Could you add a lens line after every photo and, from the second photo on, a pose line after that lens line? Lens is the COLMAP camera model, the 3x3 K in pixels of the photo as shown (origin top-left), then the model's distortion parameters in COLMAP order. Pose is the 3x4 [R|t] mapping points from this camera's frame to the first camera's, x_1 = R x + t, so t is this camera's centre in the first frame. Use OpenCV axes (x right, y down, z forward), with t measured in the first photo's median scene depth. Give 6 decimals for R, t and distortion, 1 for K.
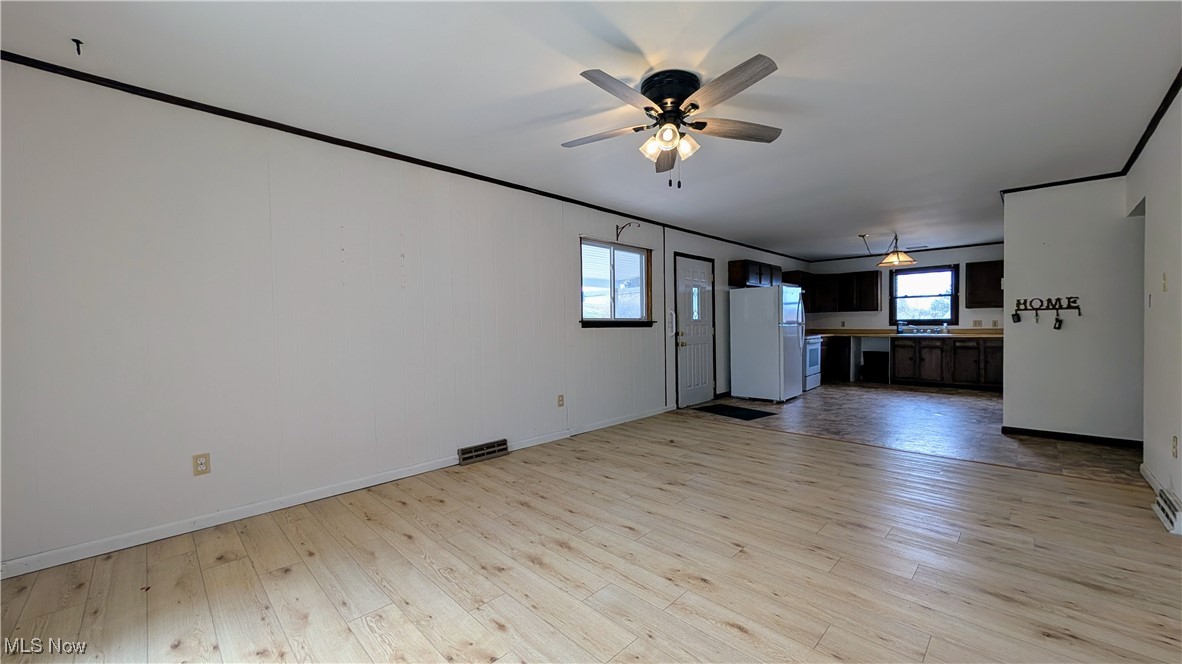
lens RADIAL K [[447.3, 0, 589.8], [0, 447.3, 330.4], [0, 0, 1]] dist [0.000623, 0.000077]
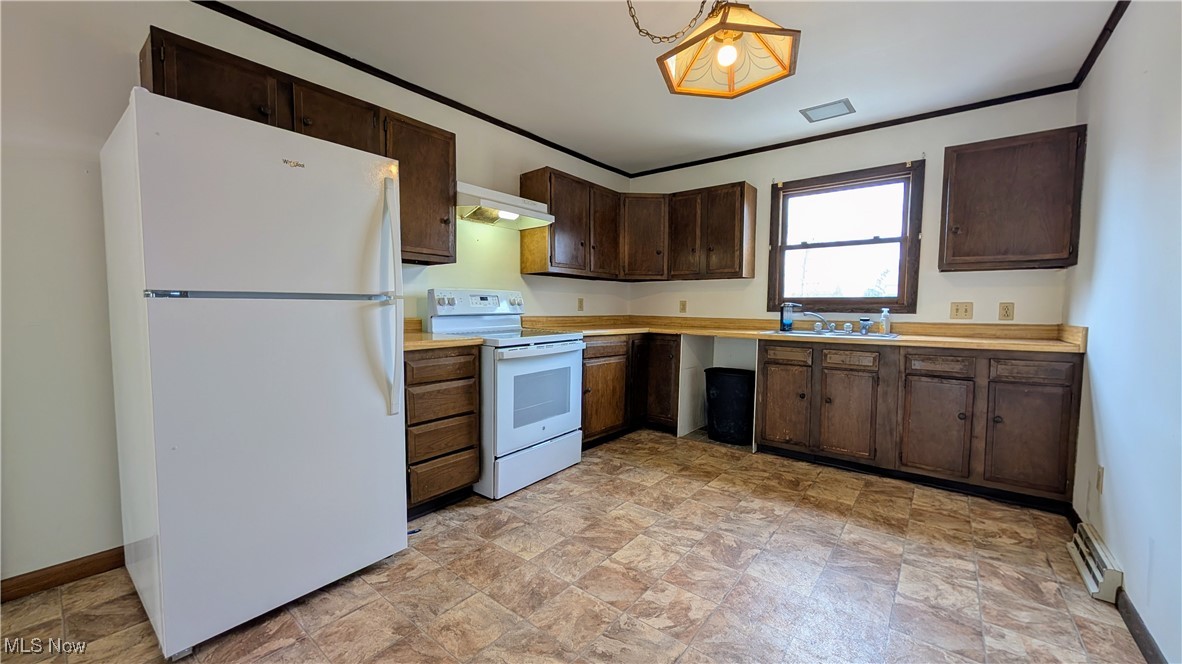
lens RADIAL K [[447.3, 0, 592.9], [0, 447.3, 331.4], [0, 0, 1]] dist [0.000623, 0.000077]
pose [[0.993227, 0.016198, 0.115058, 0.482609], [-0.020831, 0.999015, 0.039176, -0.004981], [-0.114310, -0.041307, 0.992586, 0.624485]]
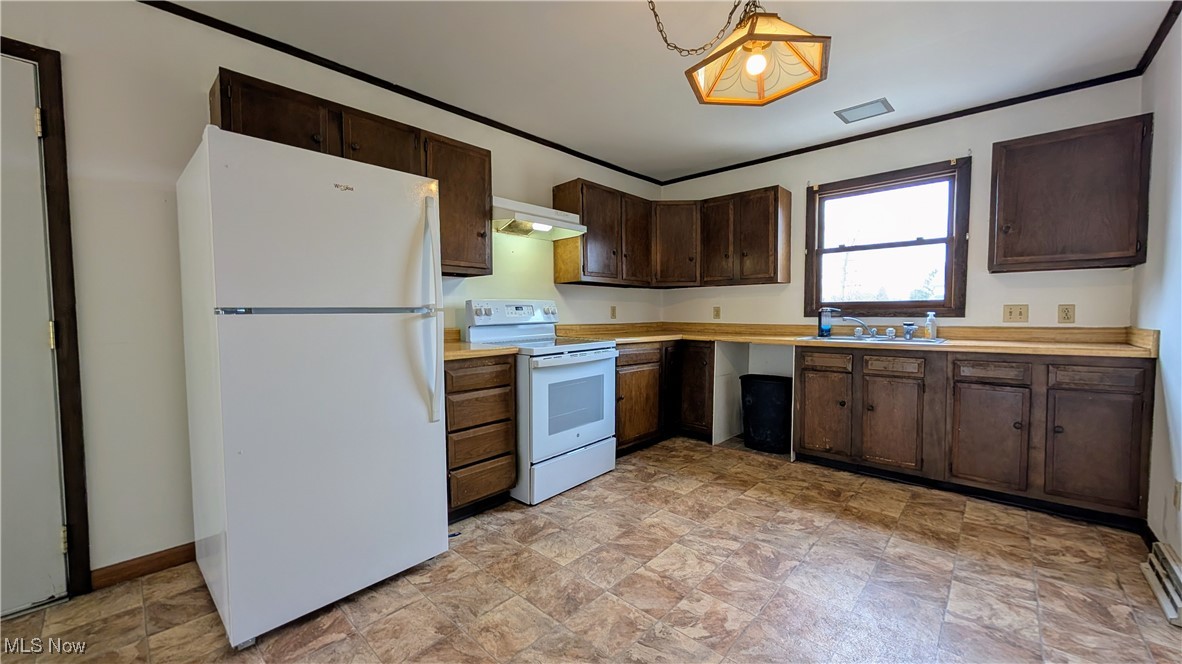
lens RADIAL K [[447.3, 0, 592.8], [0, 447.3, 331.2], [0, 0, 1]] dist [0.000623, 0.000077]
pose [[0.999191, 0.006695, 0.039654, 0.482937], [-0.007758, 0.999613, 0.026715, -0.007074], [-0.039459, -0.027001, 0.998856, 0.620027]]
